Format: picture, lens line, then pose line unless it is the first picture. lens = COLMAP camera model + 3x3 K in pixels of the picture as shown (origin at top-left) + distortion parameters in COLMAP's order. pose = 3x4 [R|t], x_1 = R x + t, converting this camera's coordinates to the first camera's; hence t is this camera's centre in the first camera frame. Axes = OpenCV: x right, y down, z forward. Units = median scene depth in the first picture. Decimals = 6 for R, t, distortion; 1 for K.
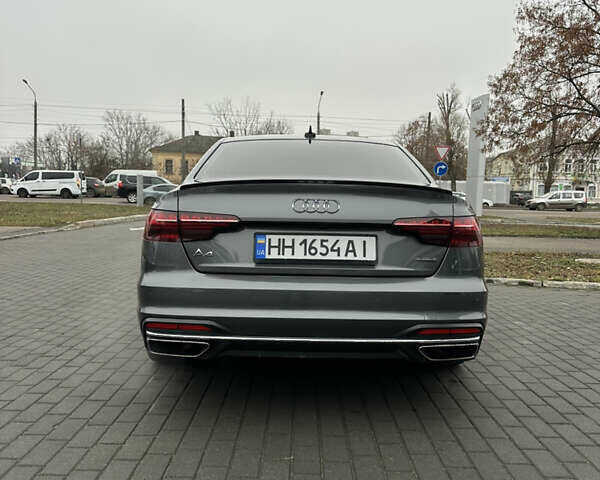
lens RADIAL K [[574.3, 0, 299.8], [0, 574.3, 239.8], [0, 0, 1]] dist [0.051152, 0.000000]
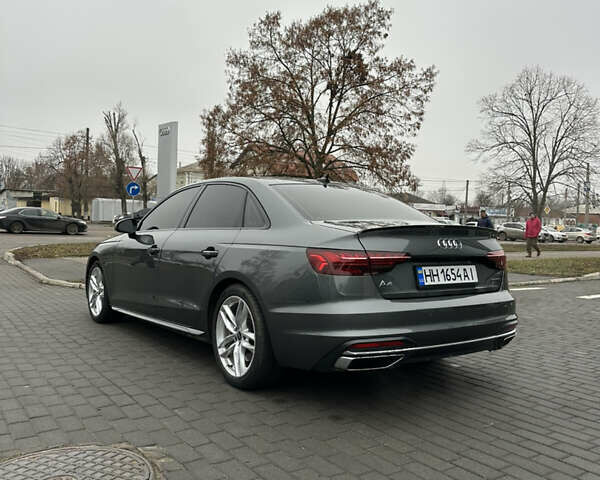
lens RADIAL K [[574.3, 0, 300.2], [0, 574.3, 240.3], [0, 0, 1]] dist [0.051152, 0.000000]
pose [[0.810563, -0.016314, 0.585424, -1.049233], [0.032561, 0.999321, -0.017236, -0.055777], [-0.584745, 0.033033, 0.810544, 0.100064]]
